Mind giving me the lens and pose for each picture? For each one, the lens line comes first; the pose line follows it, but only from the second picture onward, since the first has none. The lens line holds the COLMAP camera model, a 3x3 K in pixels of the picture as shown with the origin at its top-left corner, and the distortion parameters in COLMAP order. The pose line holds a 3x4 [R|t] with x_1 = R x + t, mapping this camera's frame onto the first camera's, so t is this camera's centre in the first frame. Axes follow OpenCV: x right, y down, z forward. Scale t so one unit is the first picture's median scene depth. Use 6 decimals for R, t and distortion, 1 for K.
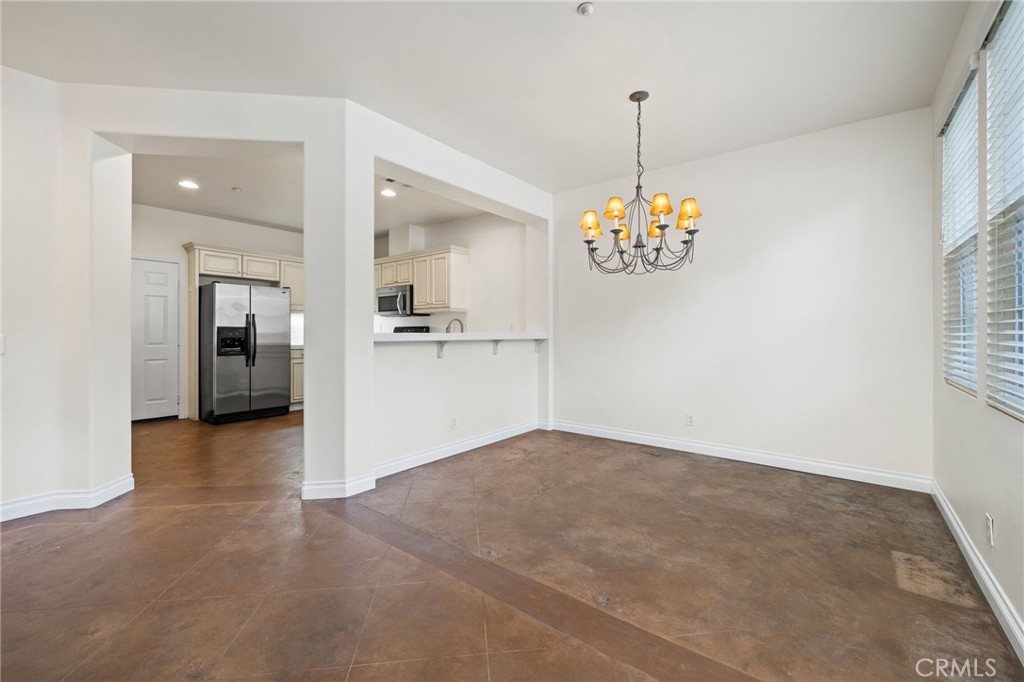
lens RADIAL K [[403.0, 0, 509.0], [0, 403.0, 333.9], [0, 0, 1]] dist [-0.004199, 0.000596]
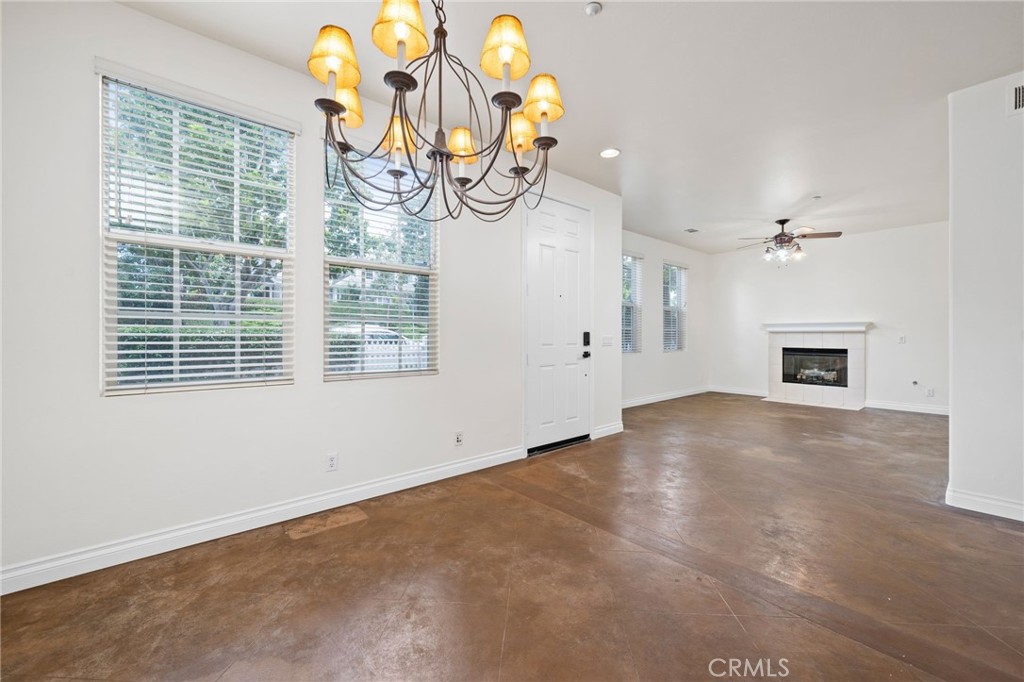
lens RADIAL K [[403.0, 0, 510.0], [0, 403.0, 338.2], [0, 0, 1]] dist [-0.004199, 0.000596]
pose [[-0.982905, -0.002349, 0.184100, 0.206966], [-0.000945, 0.999970, 0.007710, -0.001749], [-0.184112, 0.007404, -0.982877, 2.015640]]
